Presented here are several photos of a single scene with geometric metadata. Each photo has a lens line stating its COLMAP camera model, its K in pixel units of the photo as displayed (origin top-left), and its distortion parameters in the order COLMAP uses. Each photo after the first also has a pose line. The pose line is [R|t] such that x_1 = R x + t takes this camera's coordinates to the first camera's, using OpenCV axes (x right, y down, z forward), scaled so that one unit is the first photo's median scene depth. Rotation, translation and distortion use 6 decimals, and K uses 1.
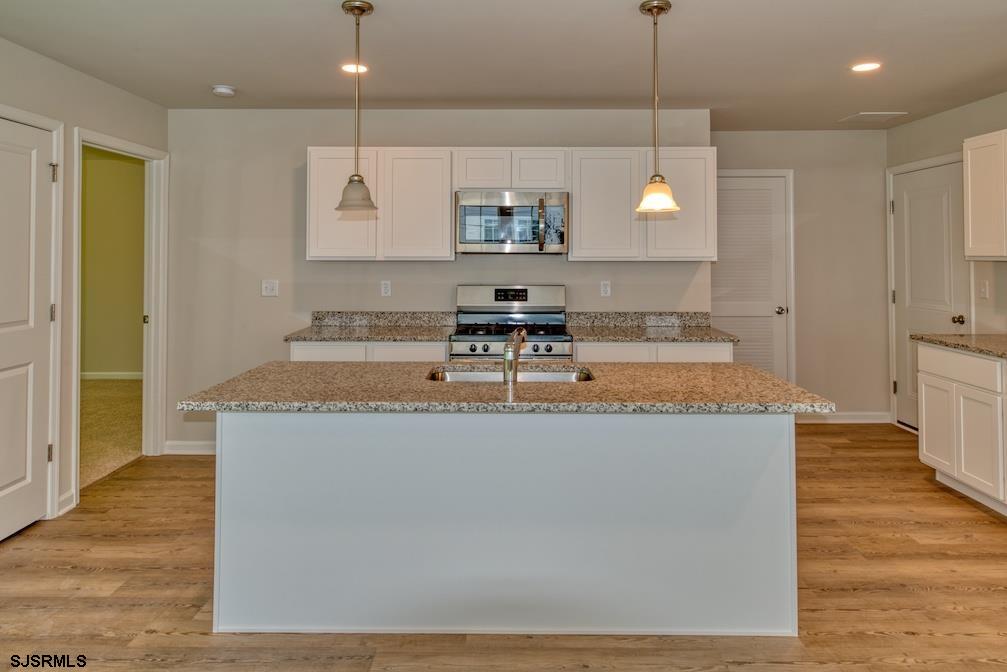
lens RADIAL K [[685.4, 0, 511.0], [0, 685.4, 258.6], [0, 0, 1]] dist [-0.004628, -0.010125]
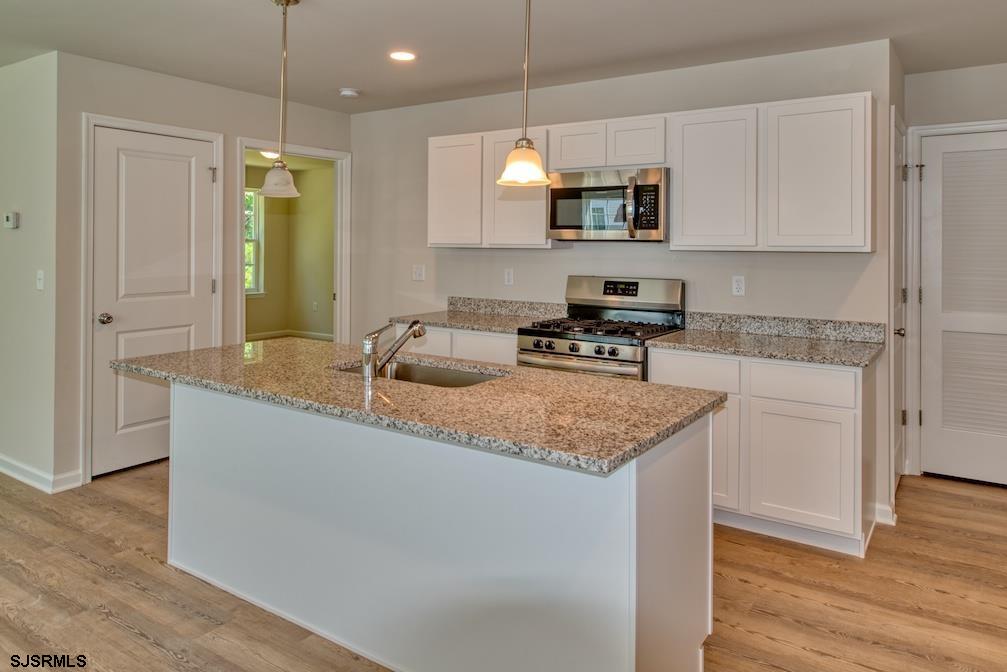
lens RADIAL K [[685.4, 0, 511.0], [0, 685.4, 260.1], [0, 0, 1]] dist [-0.004628, -0.010125]
pose [[0.832896, 0.017255, -0.553160, 0.419310], [-0.009798, 0.999817, 0.016435, 0.004224], [0.553342, -0.008269, 0.832913, 0.219811]]
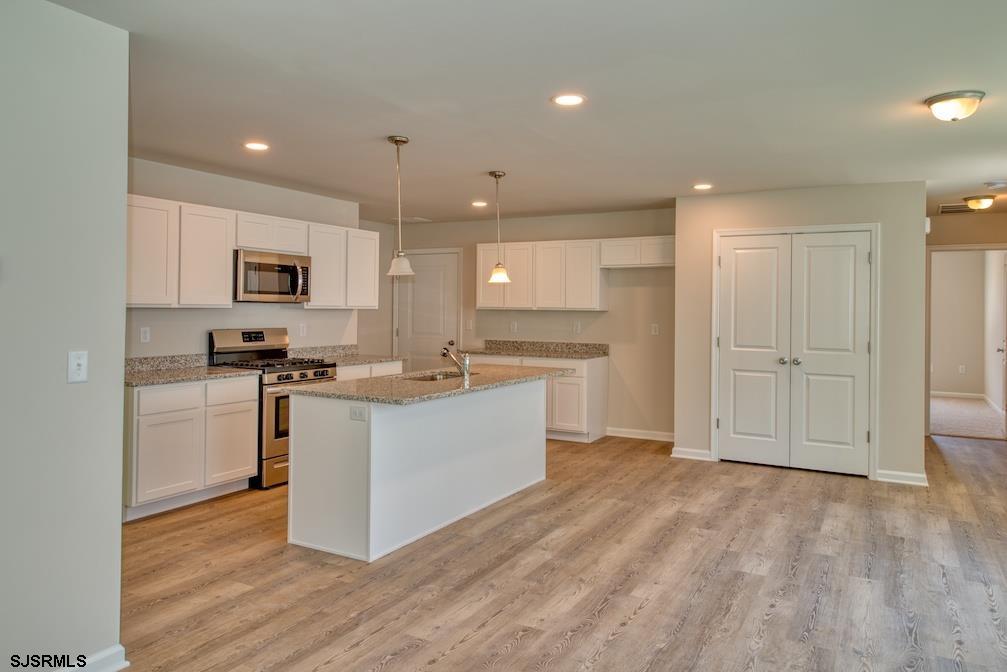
lens RADIAL K [[701.6, 0, 505.3], [0, 701.6, 334.6], [0, 0, 1]] dist [0.012818, -0.000415]
pose [[0.492271, -0.031154, 0.869884, -0.975552], [-0.004844, 0.999246, 0.038527, -0.000224], [-0.870429, -0.023179, 0.491749, 0.009720]]
